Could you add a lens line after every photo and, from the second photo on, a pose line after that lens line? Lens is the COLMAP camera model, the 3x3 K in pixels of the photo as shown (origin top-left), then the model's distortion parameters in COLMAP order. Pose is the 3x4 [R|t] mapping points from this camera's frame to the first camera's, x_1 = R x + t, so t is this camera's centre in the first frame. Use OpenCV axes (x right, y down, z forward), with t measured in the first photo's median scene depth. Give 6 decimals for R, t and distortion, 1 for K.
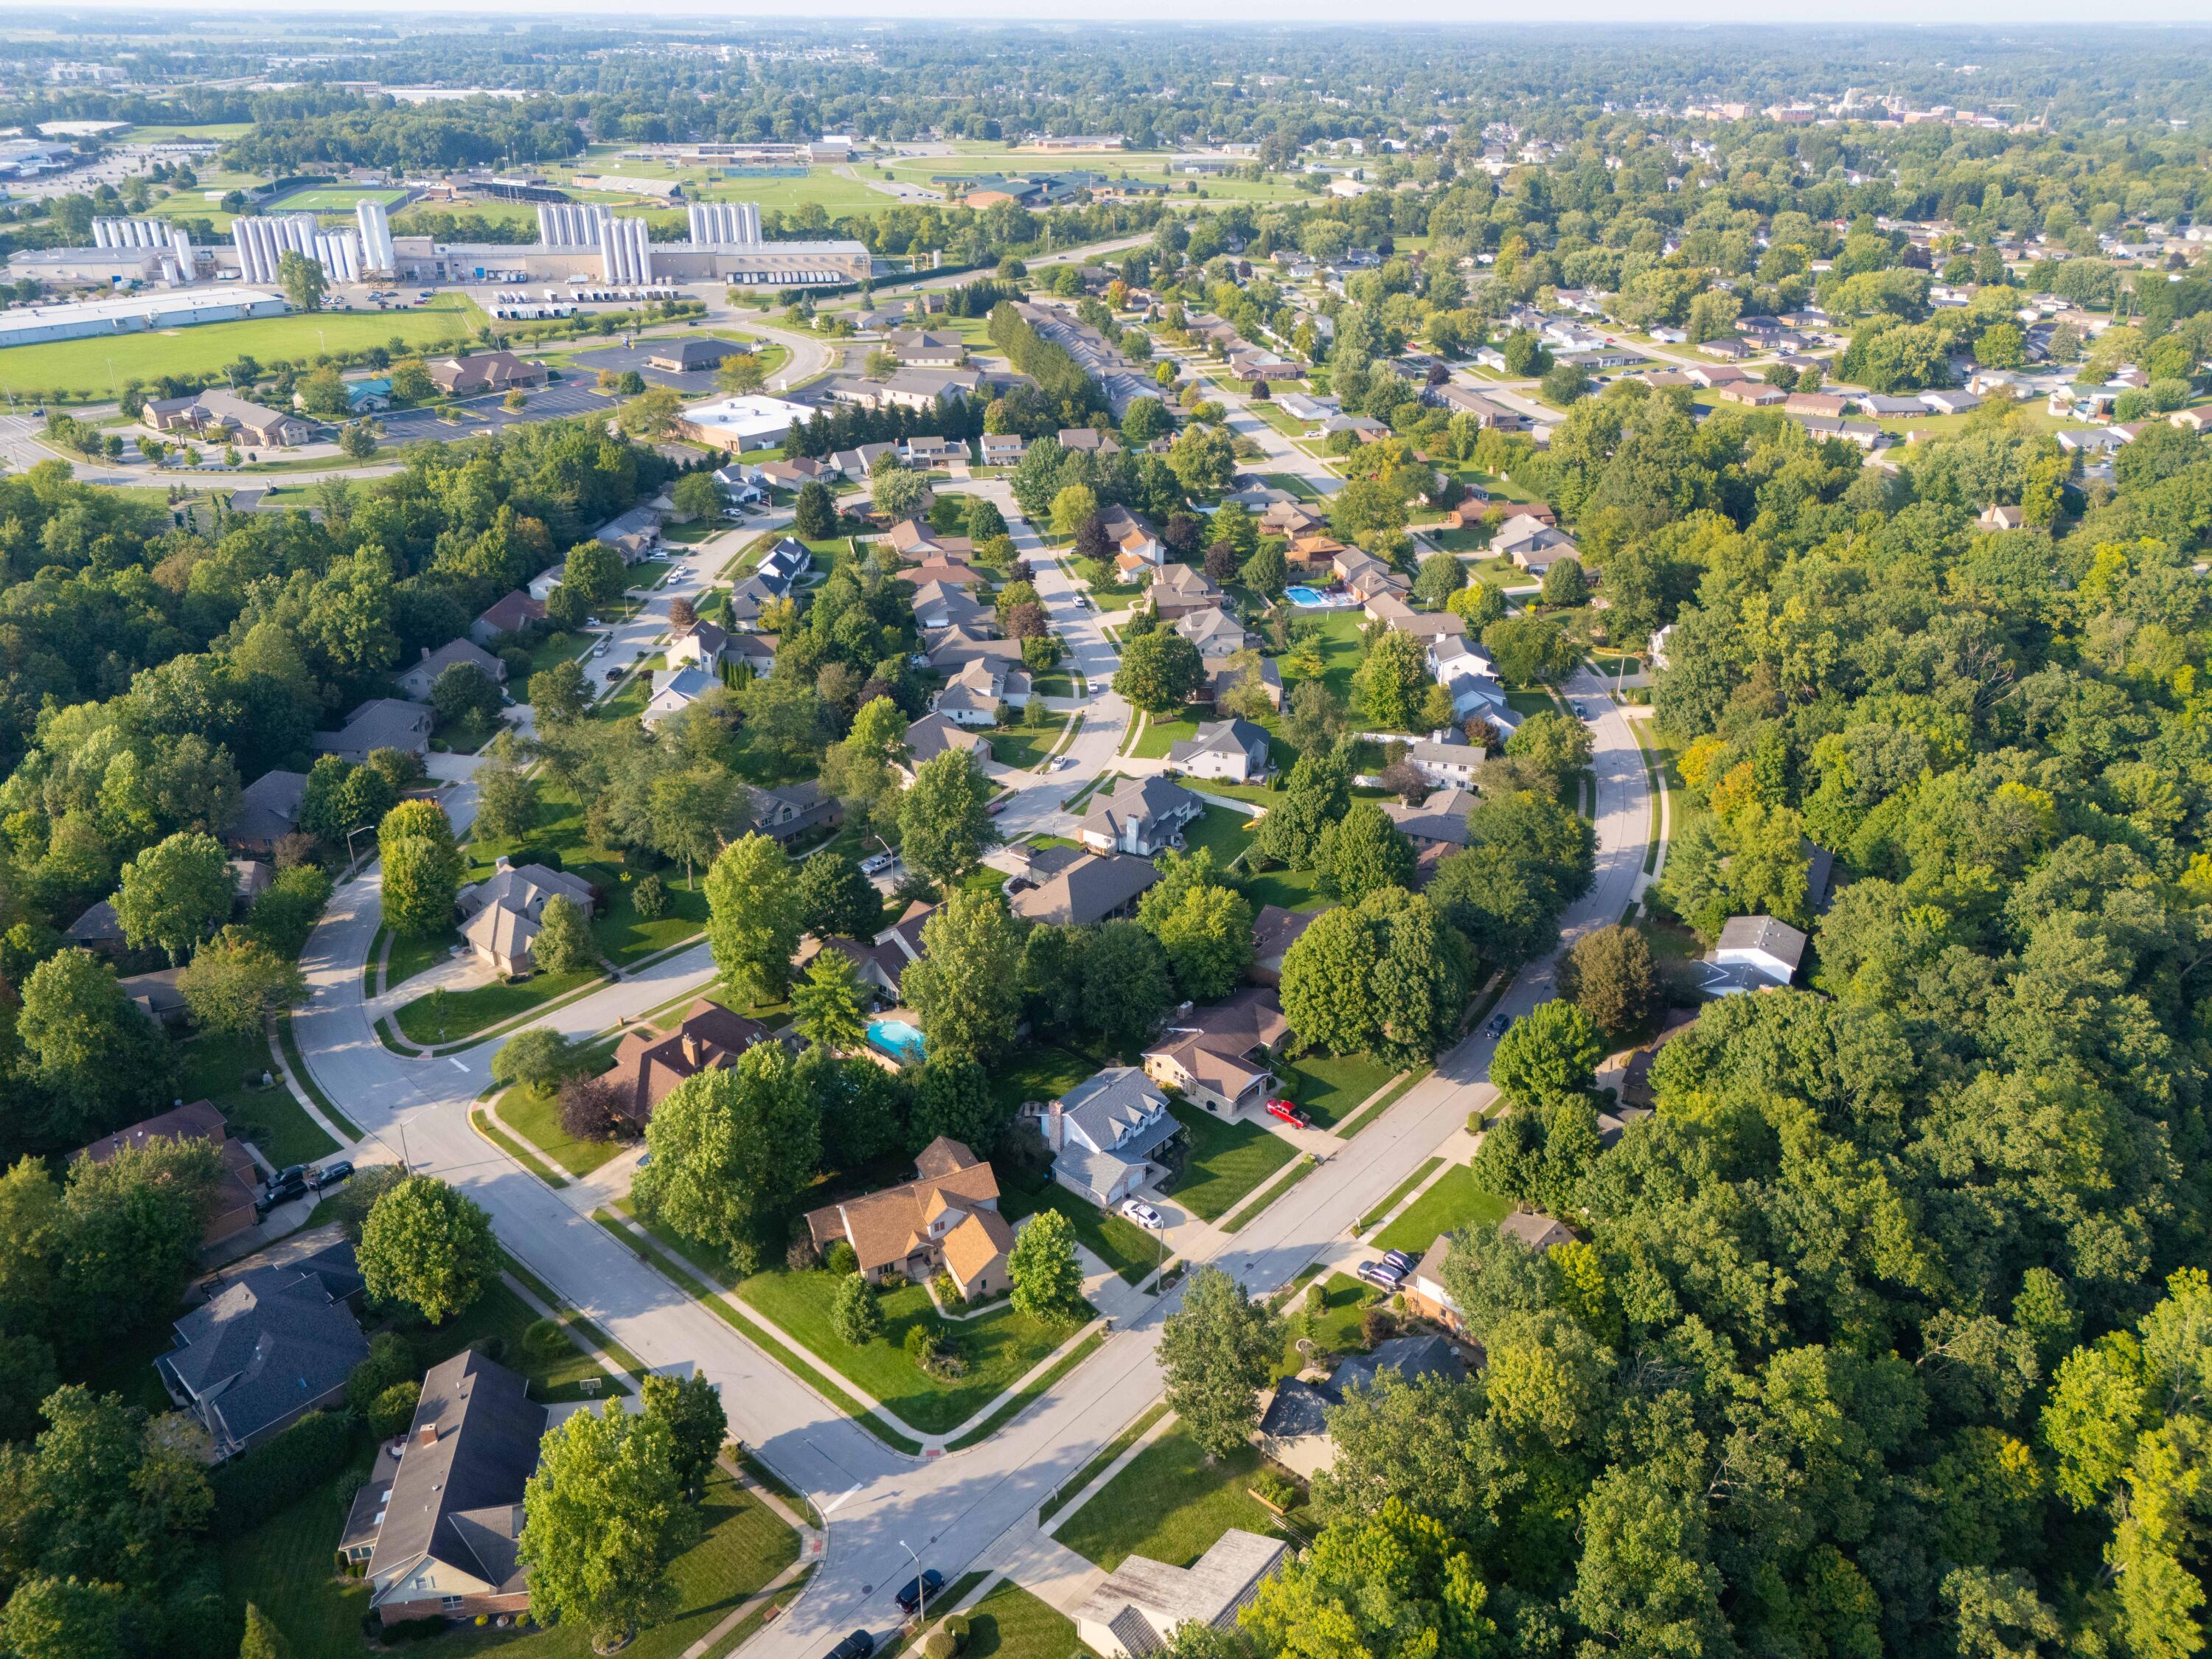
lens RADIAL K [[1637.5, 0, 1106.0], [0, 1637.5, 829.5], [0, 0, 1]] dist [0.084940, -0.092800]
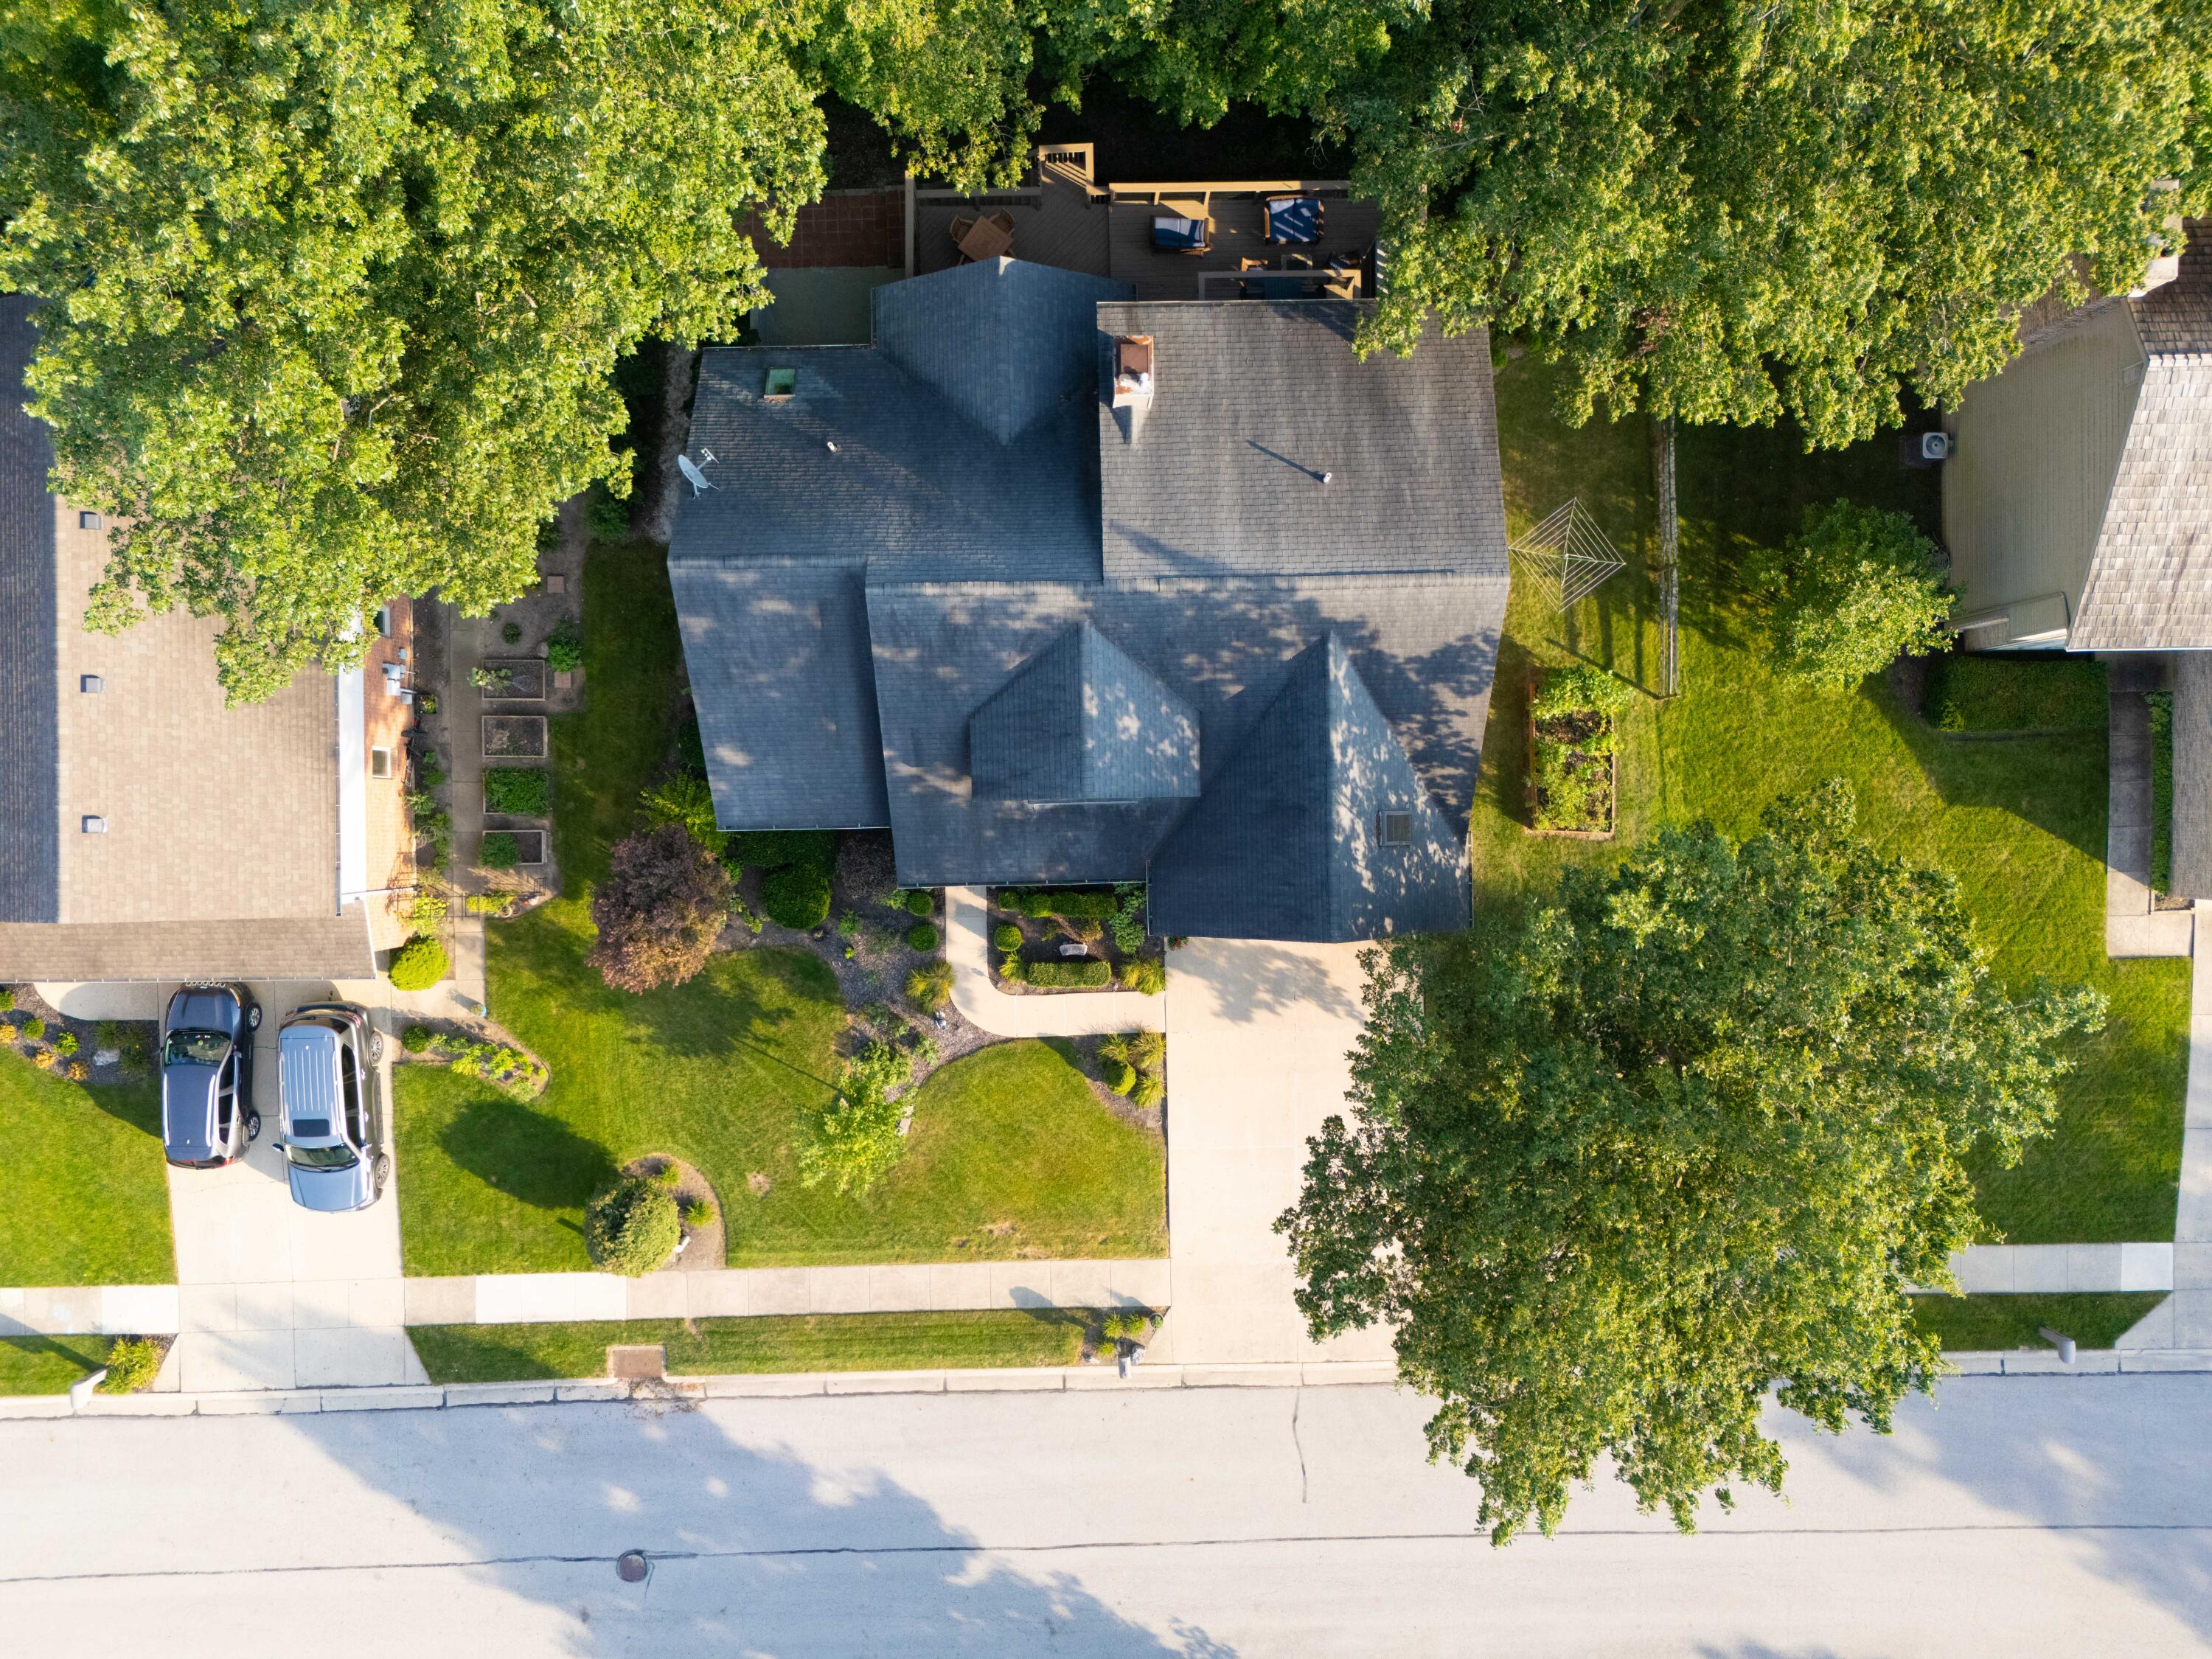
lens RADIAL K [[1637.5, 0, 1106.0], [0, 1637.5, 829.5], [0, 0, 1]] dist [0.084940, -0.092800]
pose [[-0.670242, -0.742130, -0.004184, 0.137376], [0.307774, -0.283083, 0.908372, 0.109826], [-0.675315, 0.607541, 0.418143, 0.885226]]
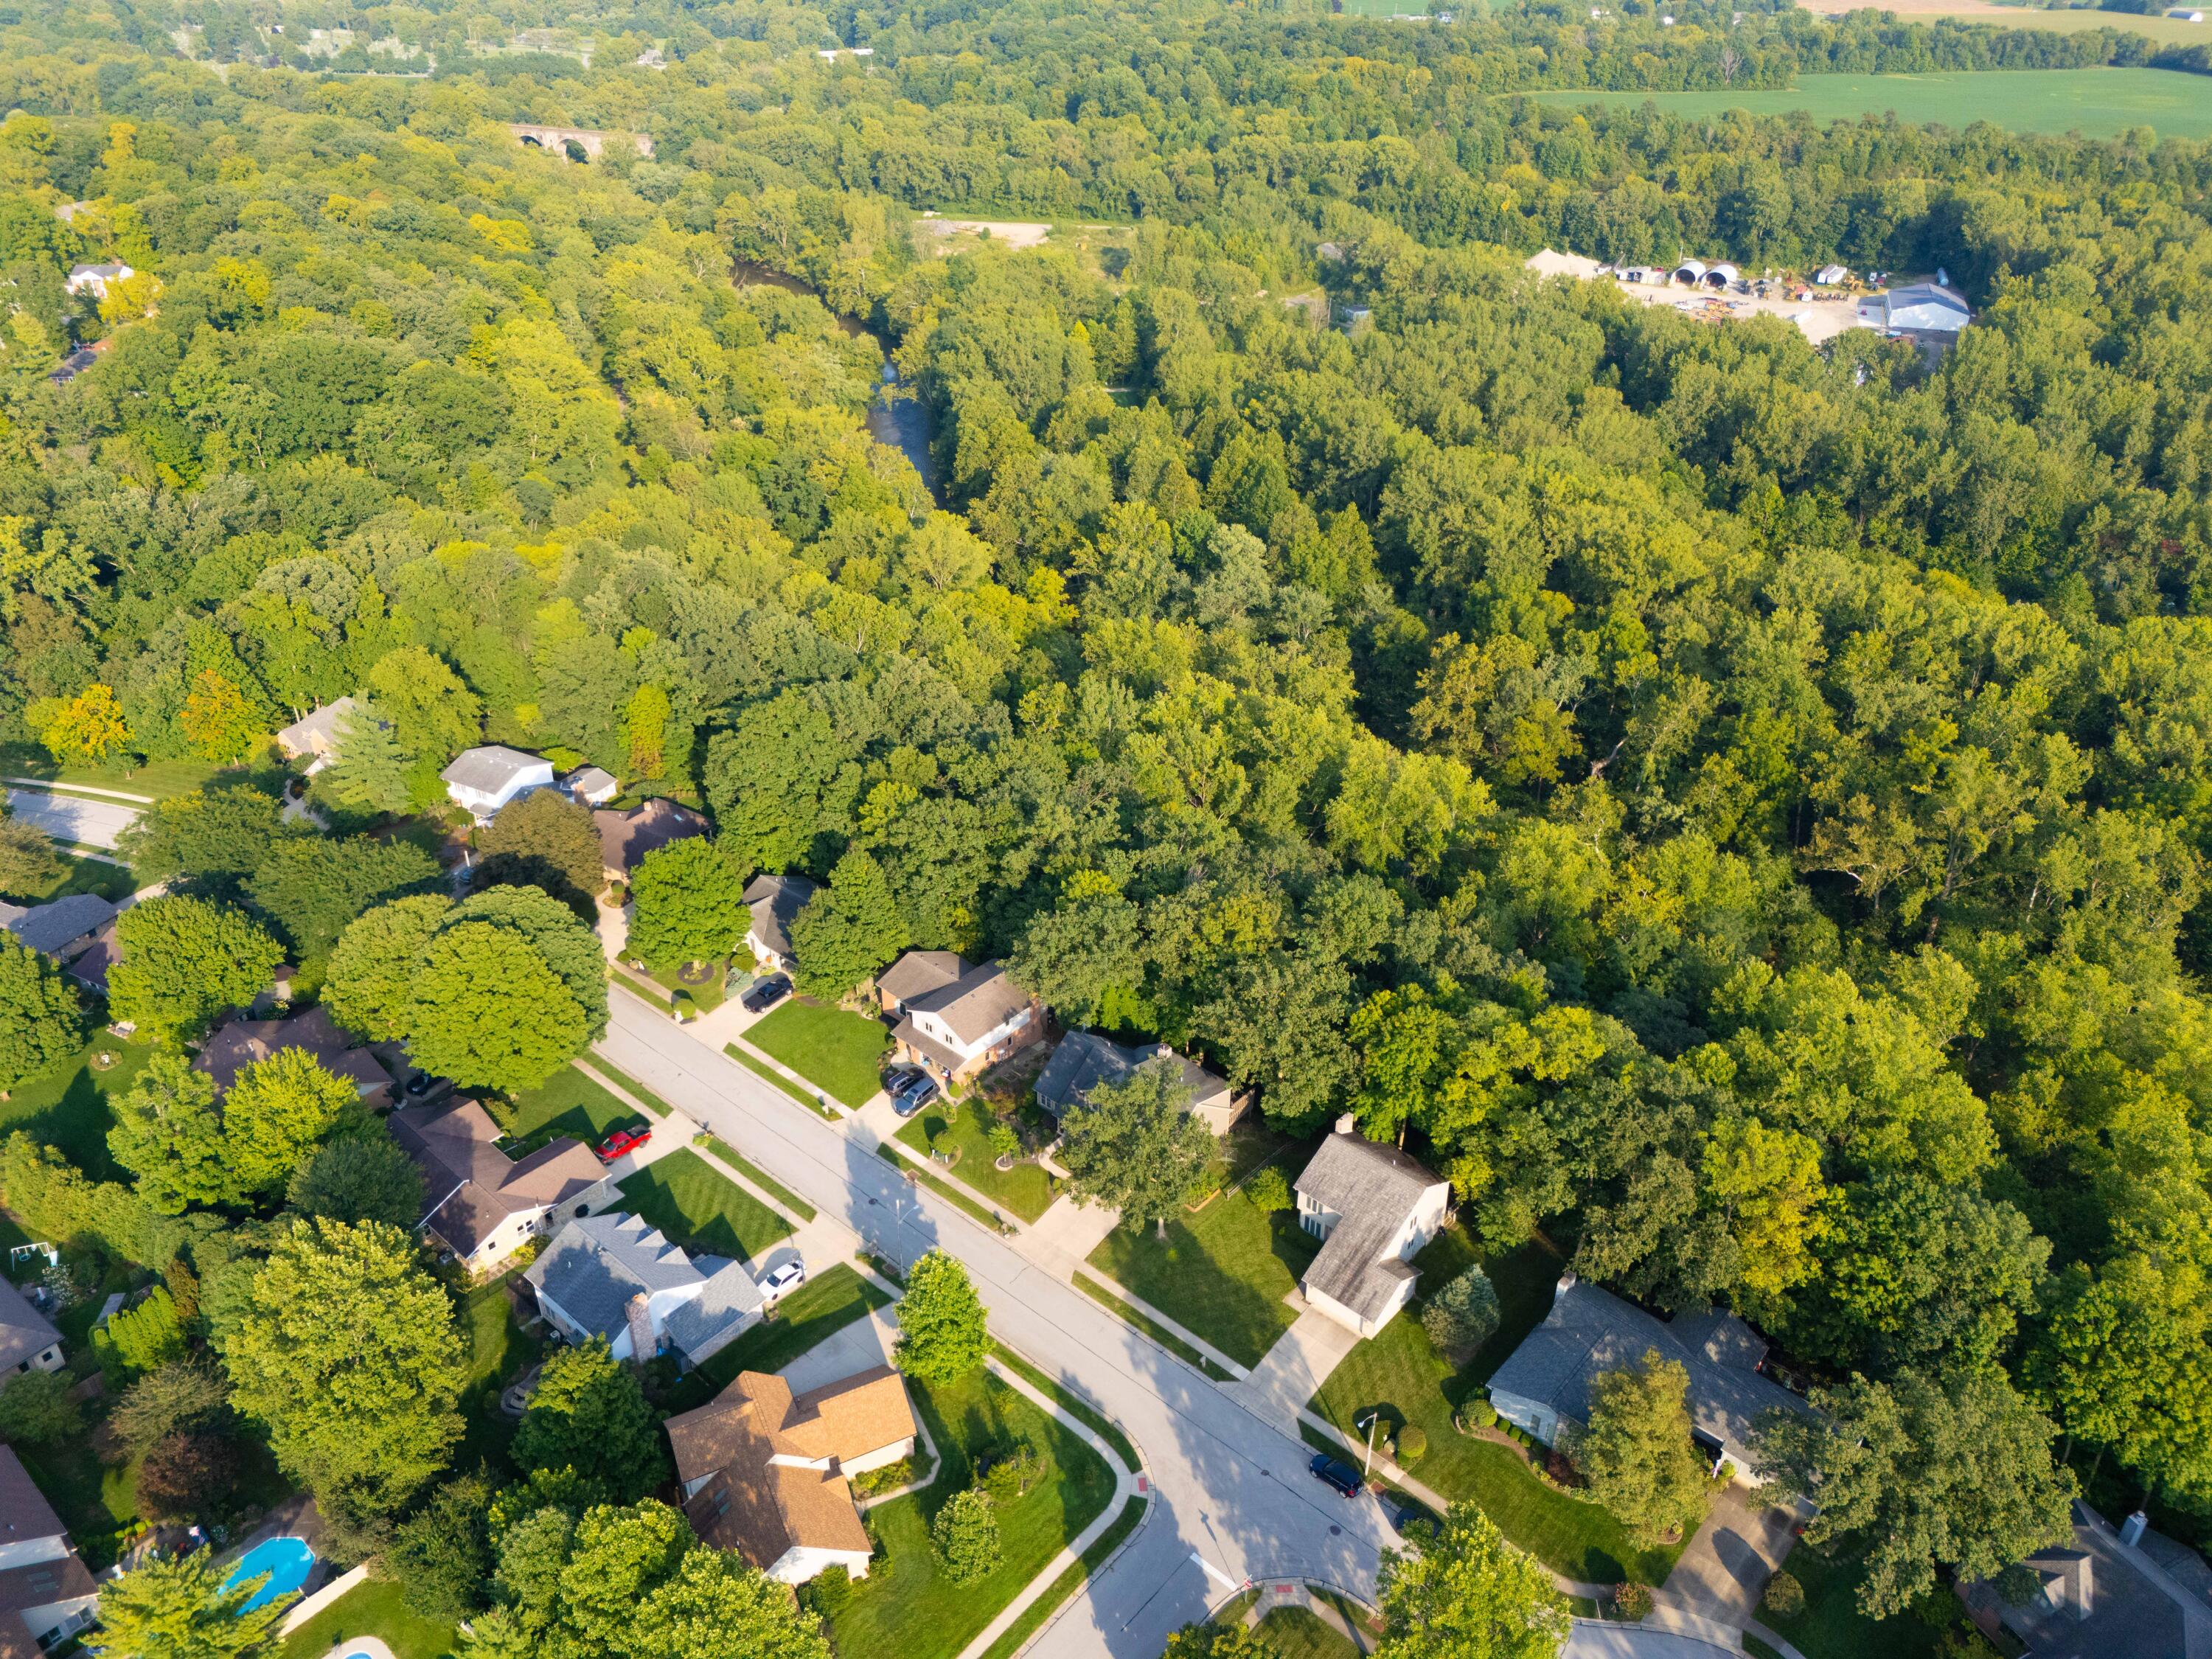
lens RADIAL K [[1637.5, 0, 1106.0], [0, 1637.5, 829.5], [0, 0, 1]] dist [0.084940, -0.092800]
pose [[0.004875, -0.509374, 0.860532, -0.651330], [0.438802, 0.774356, 0.455878, -0.275737], [-0.898571, 0.375381, 0.227289, 0.680051]]
